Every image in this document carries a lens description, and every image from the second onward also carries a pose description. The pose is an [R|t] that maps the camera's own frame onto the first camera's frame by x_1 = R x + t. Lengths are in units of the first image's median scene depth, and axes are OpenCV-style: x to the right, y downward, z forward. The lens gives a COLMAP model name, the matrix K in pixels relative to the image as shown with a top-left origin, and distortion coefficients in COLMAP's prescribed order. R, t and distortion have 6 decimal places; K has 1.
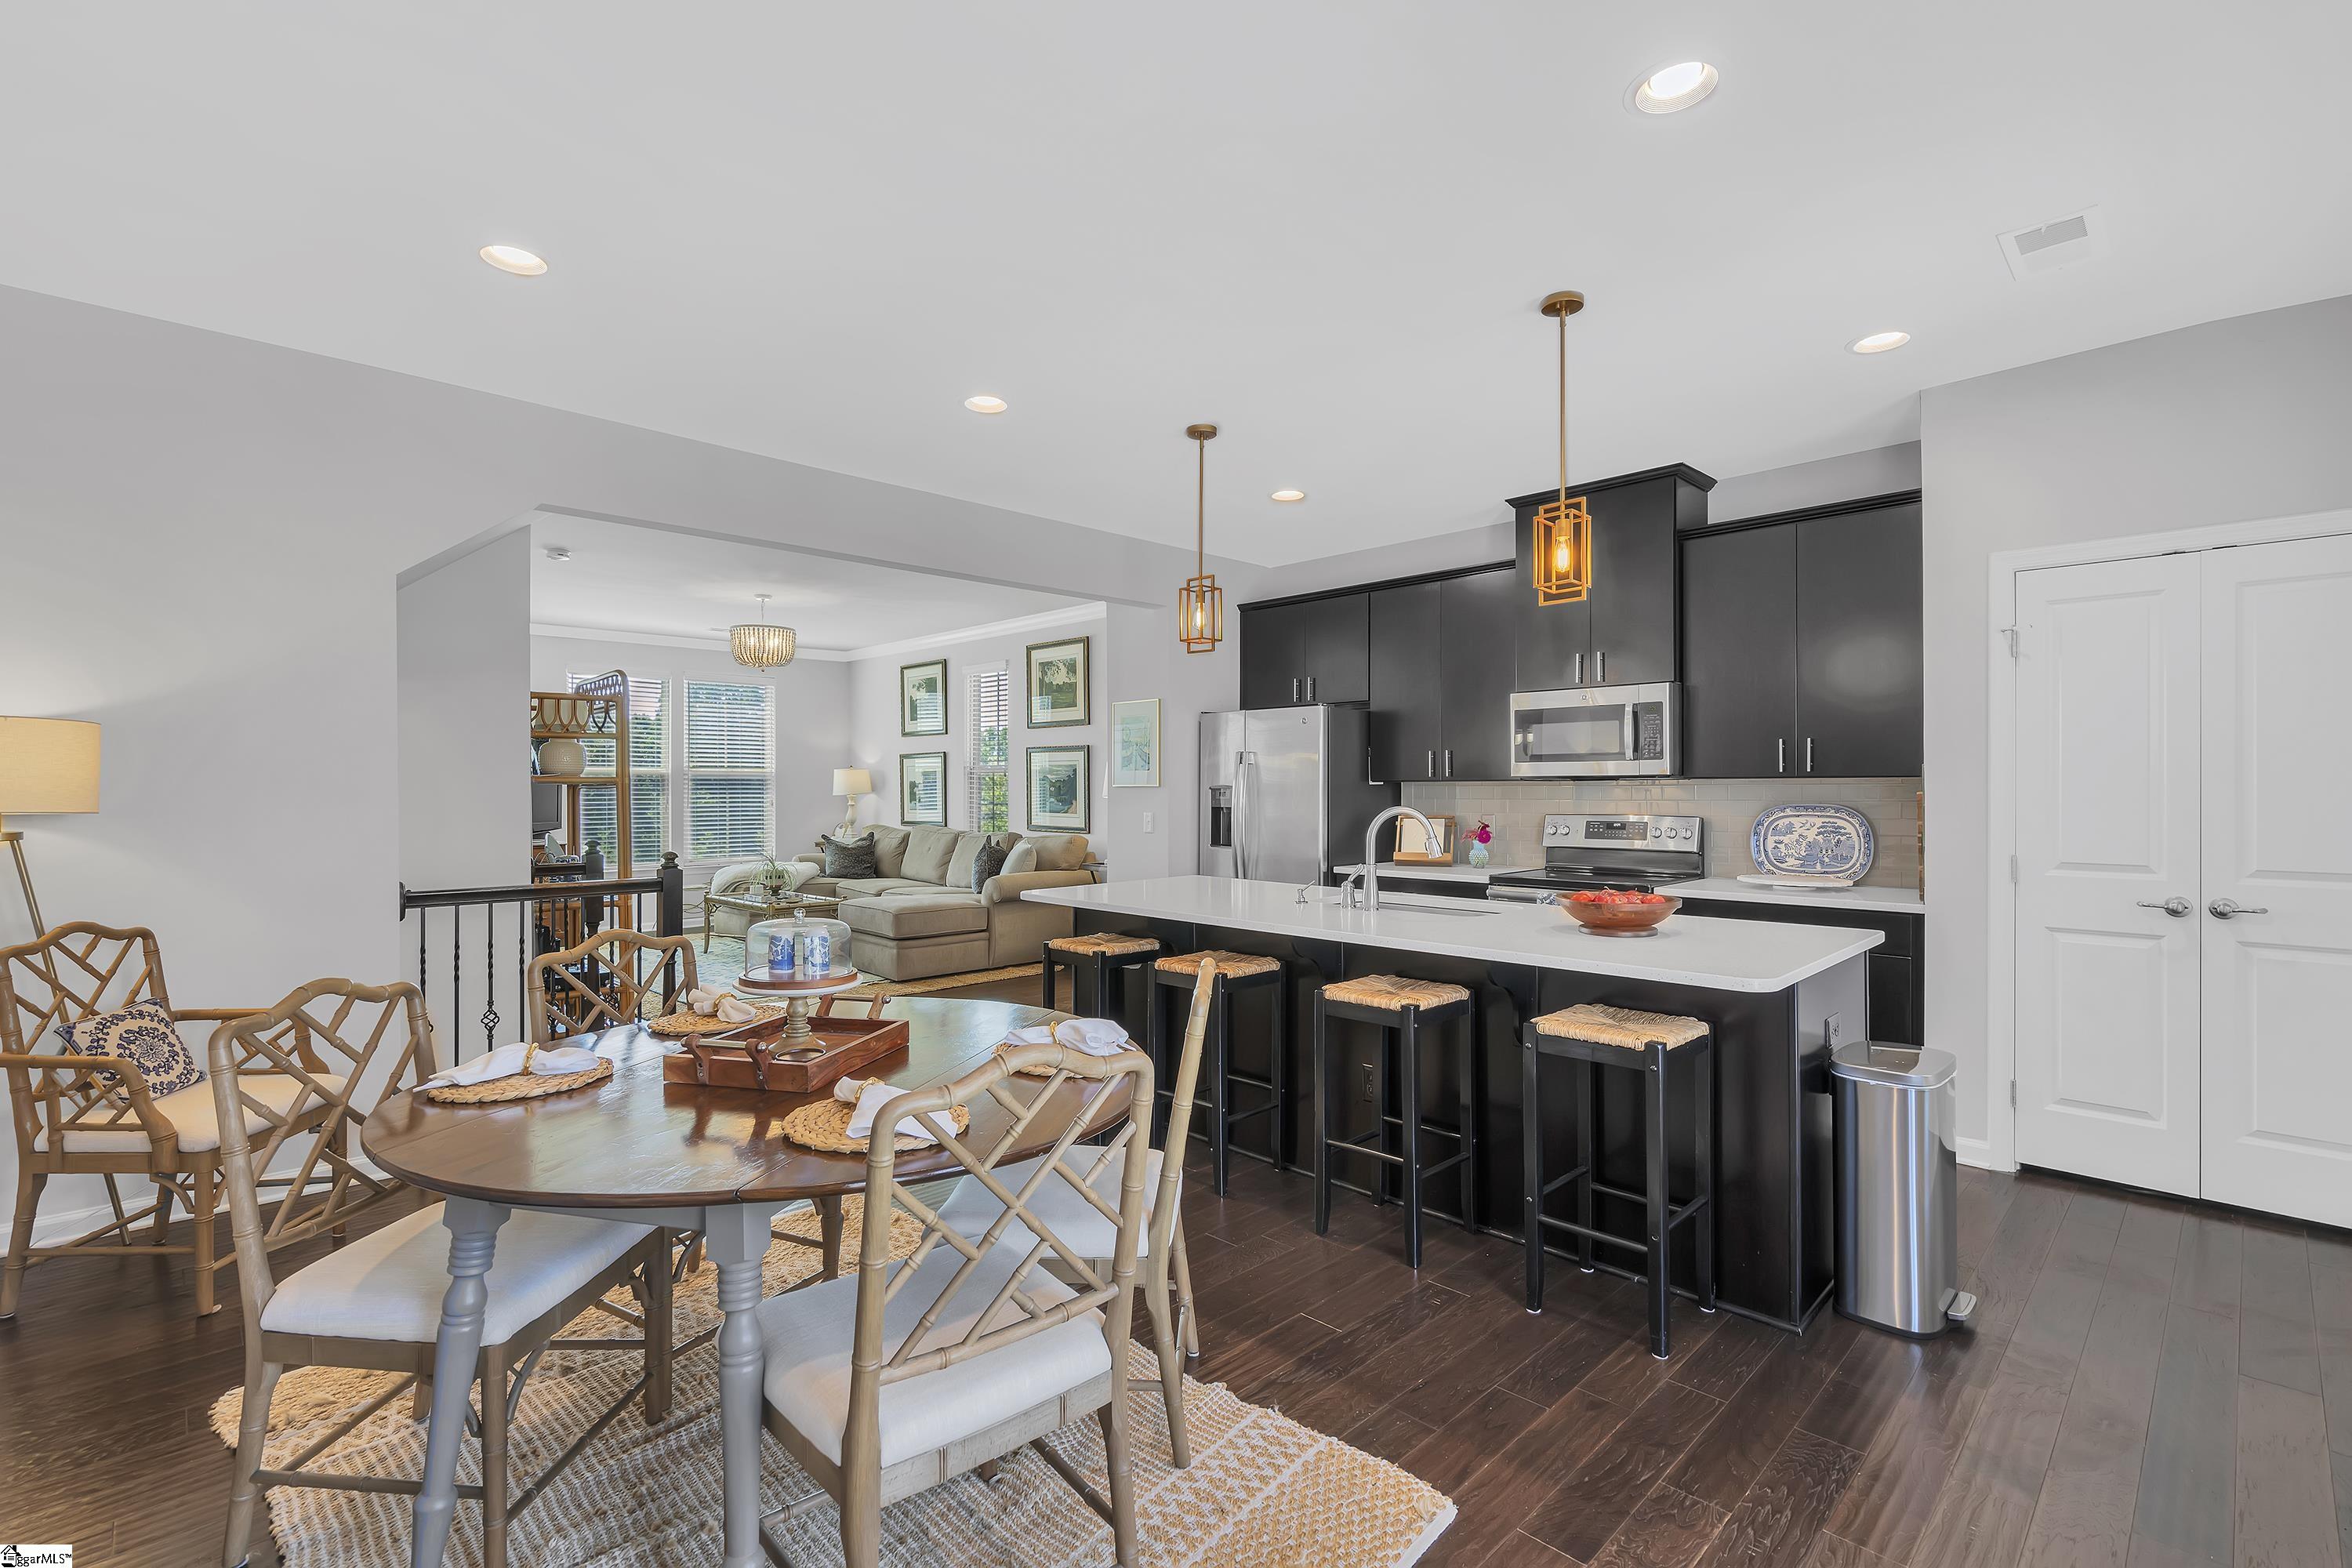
lens RADIAL K [[1037.8, 0, 1188.4], [0, 1037.8, 785.0], [0, 0, 1]] dist [-0.012519, -0.000324]
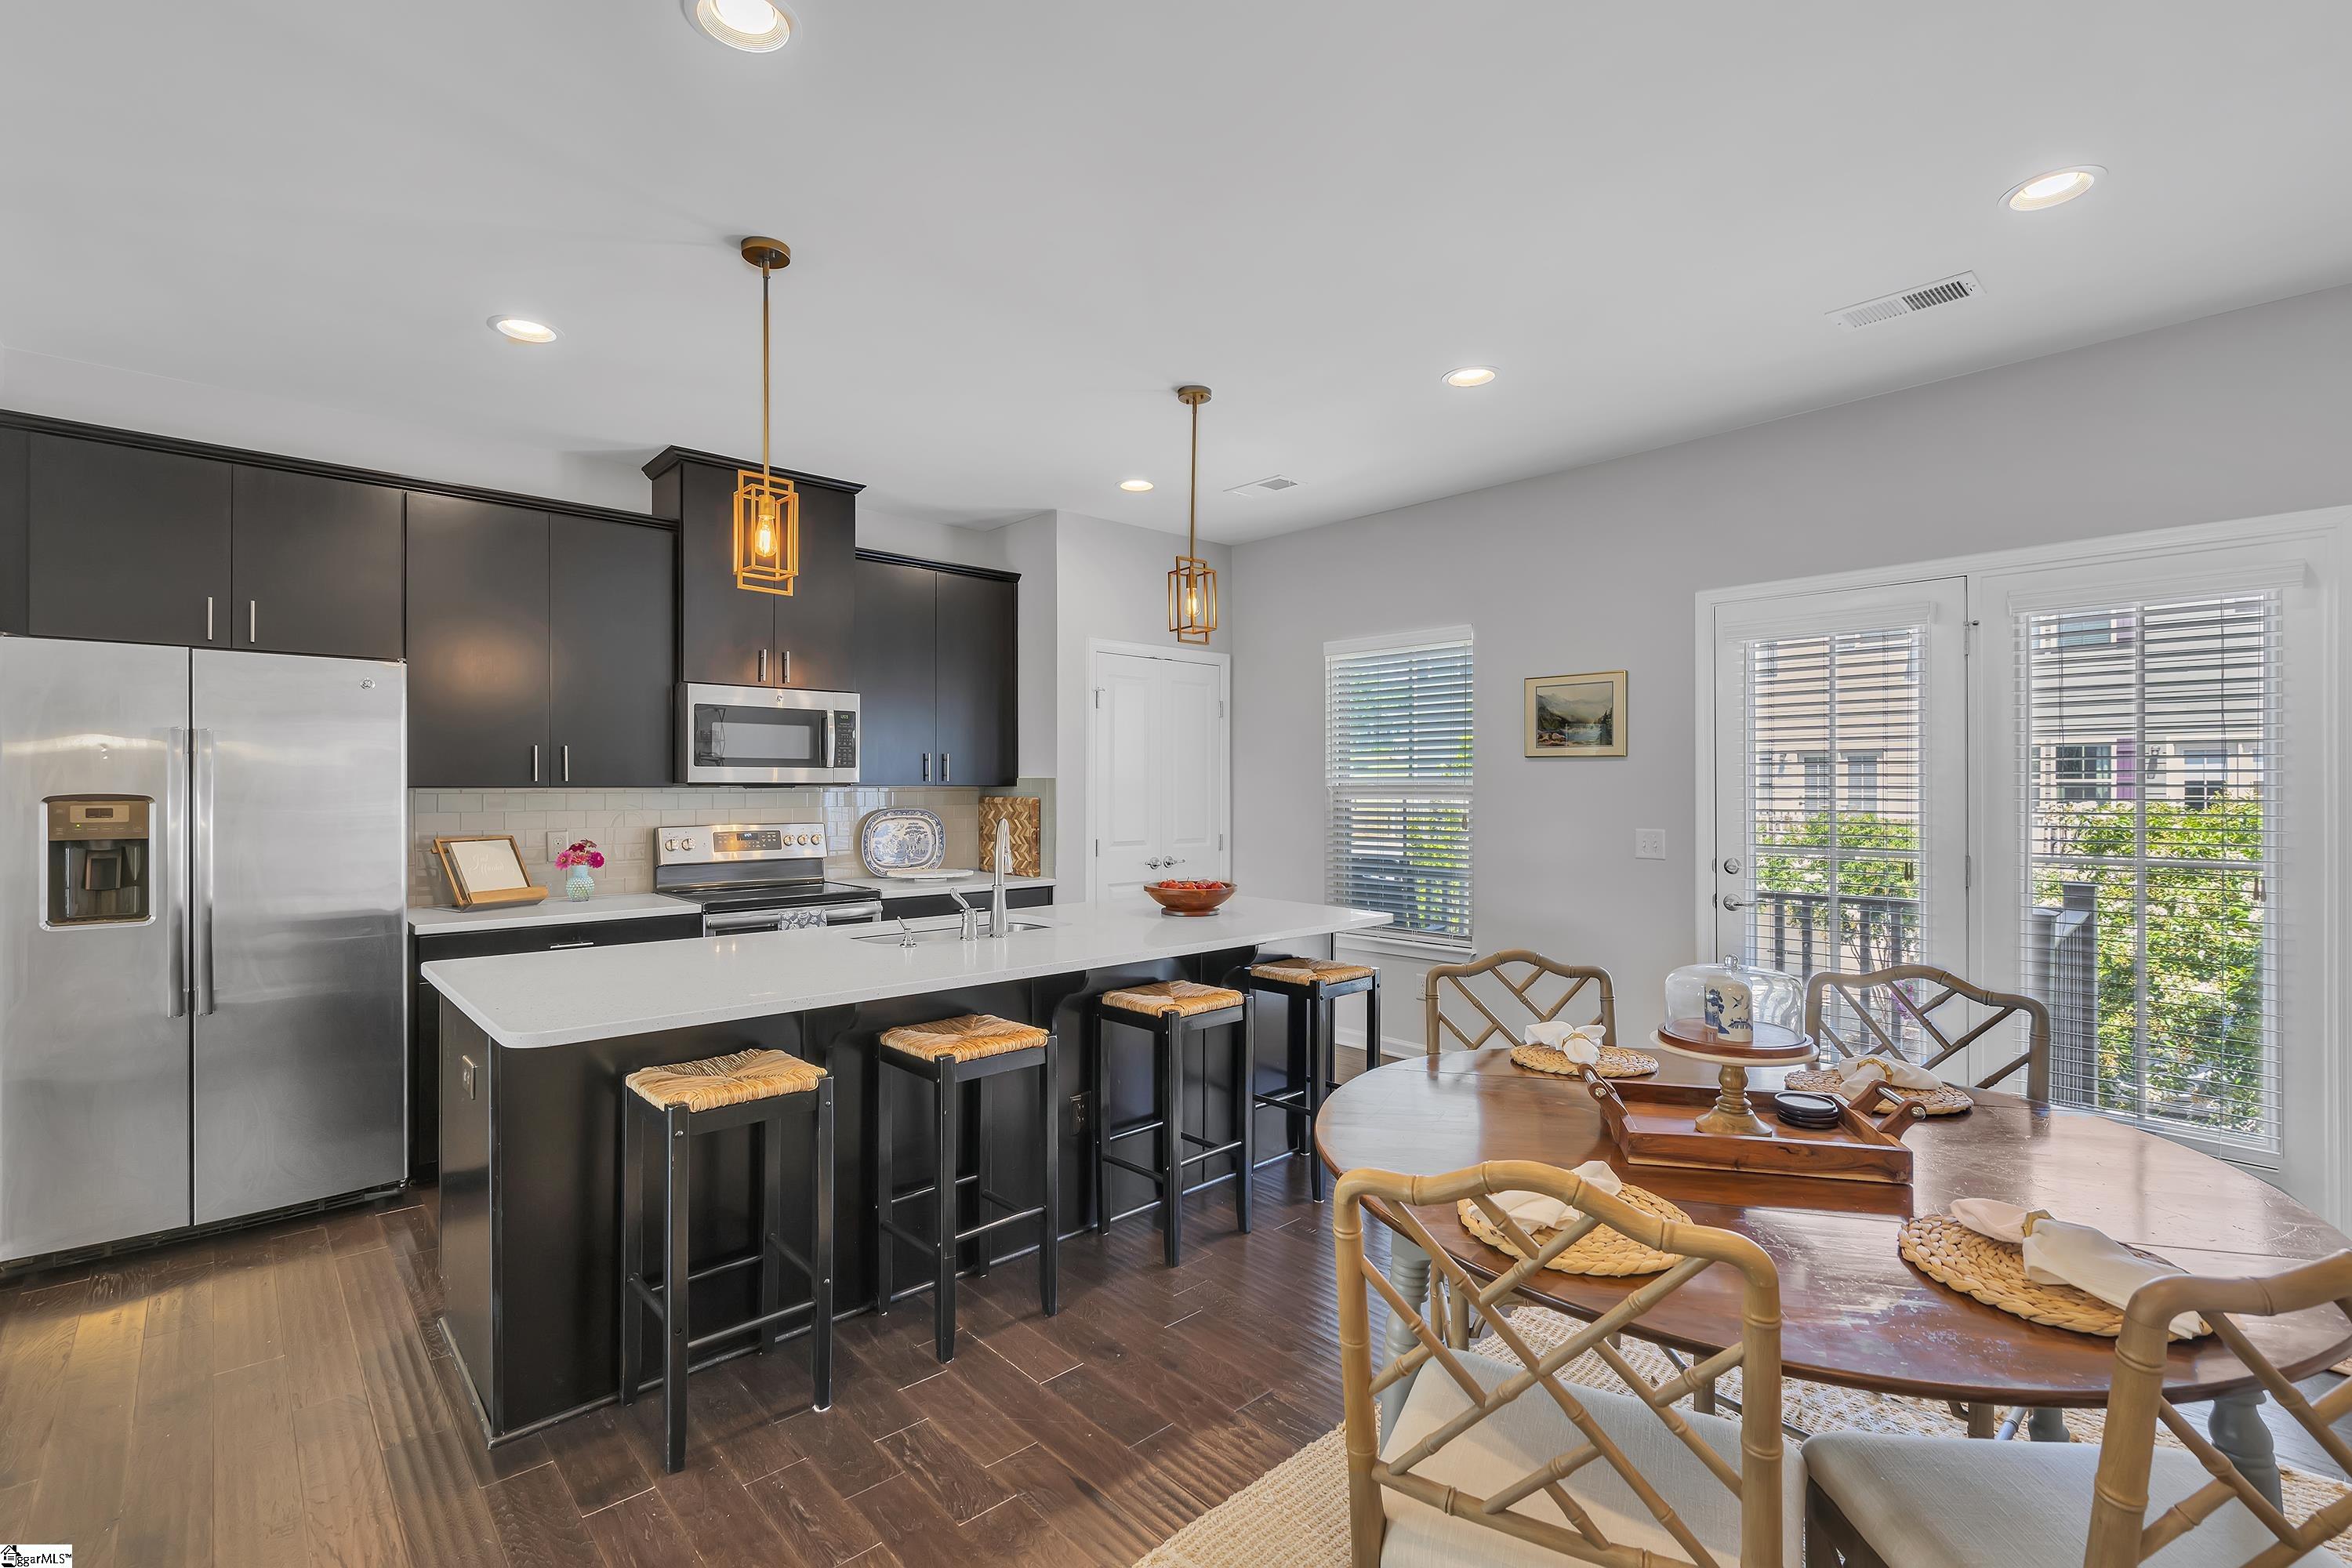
lens RADIAL K [[1037.8, 0, 1184.8], [0, 1037.8, 777.3], [0, 0, 1]] dist [-0.012519, -0.000324]
pose [[0.041239, 0.010234, 0.999097, -0.485492], [-0.002140, 0.999946, -0.010154, -0.004788], [-0.999147, -0.001719, 0.041258, 0.552860]]
